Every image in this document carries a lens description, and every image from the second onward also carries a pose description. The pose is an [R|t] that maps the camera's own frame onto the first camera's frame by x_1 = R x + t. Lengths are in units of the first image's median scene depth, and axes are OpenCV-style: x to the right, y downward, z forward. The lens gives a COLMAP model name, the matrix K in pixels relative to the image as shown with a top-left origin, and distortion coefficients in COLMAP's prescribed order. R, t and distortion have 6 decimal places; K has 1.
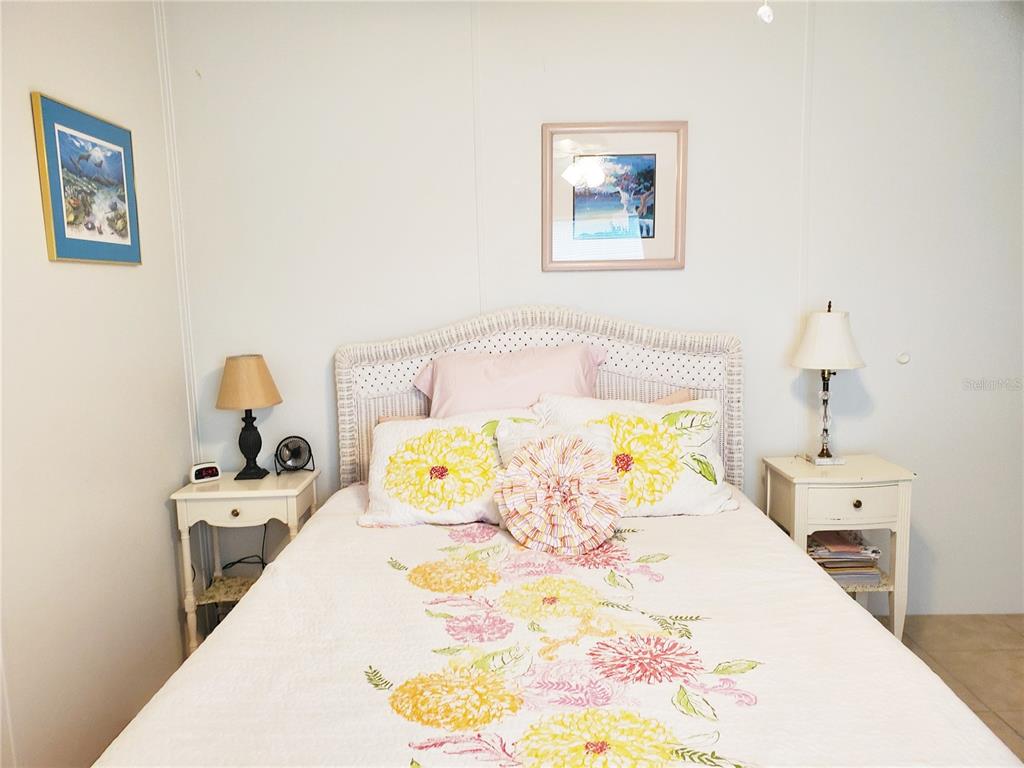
lens RADIAL K [[771.1, 0, 512.0], [0, 771.1, 384.0], [0, 0, 1]] dist [0.087112, -0.174704]
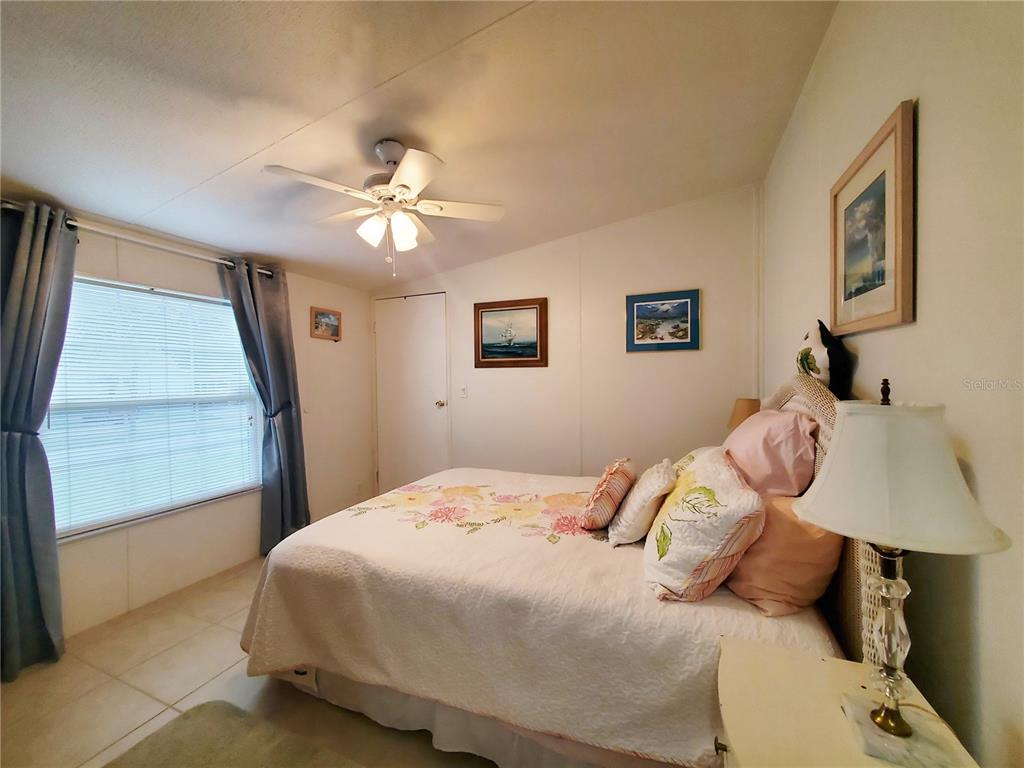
lens RADIAL K [[405.1, 0, 506.8], [0, 405.1, 383.3], [0, 0, 1]] dist [0.001901, -0.000248]
pose [[-0.370023, 0.045598, -0.927903, 0.752764], [-0.093038, 0.991955, 0.085847, -0.110735], [0.924352, 0.118096, -0.362804, 0.934517]]
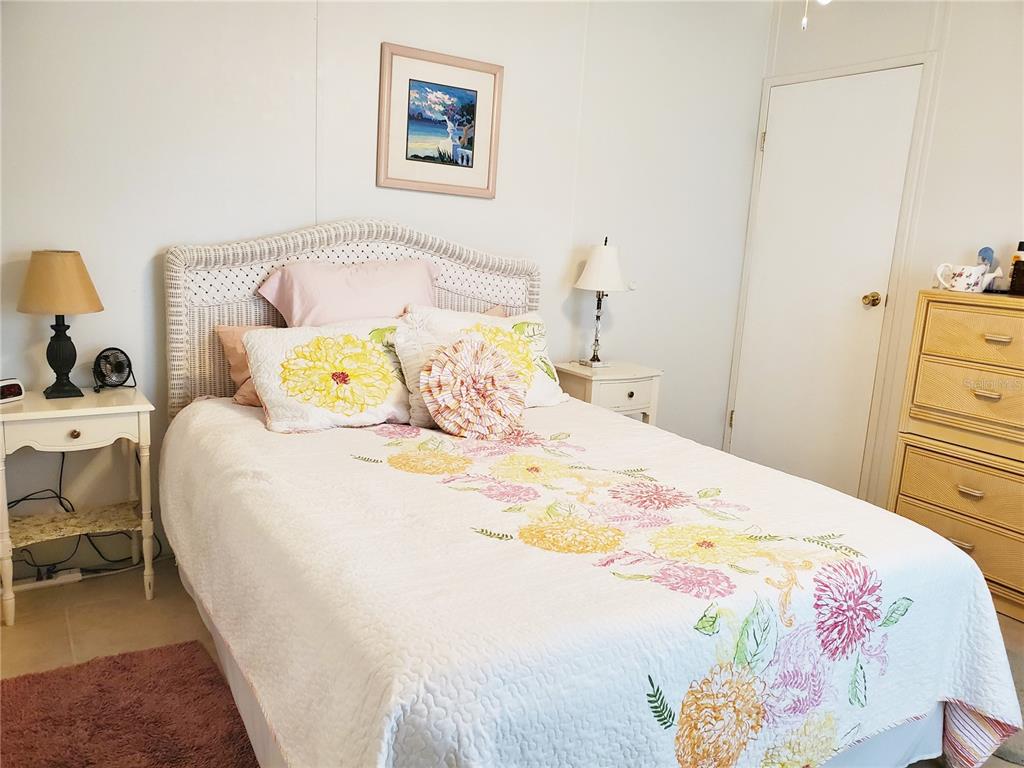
lens RADIAL K [[771.1, 0, 512.0], [0, 771.1, 384.0], [0, 0, 1]] dist [0.087112, -0.174704]
pose [[0.832887, -0.029587, 0.552651, -0.445518], [-0.015621, 0.996915, 0.076914, 0.038269], [-0.553222, -0.072694, 0.829856, 0.025147]]
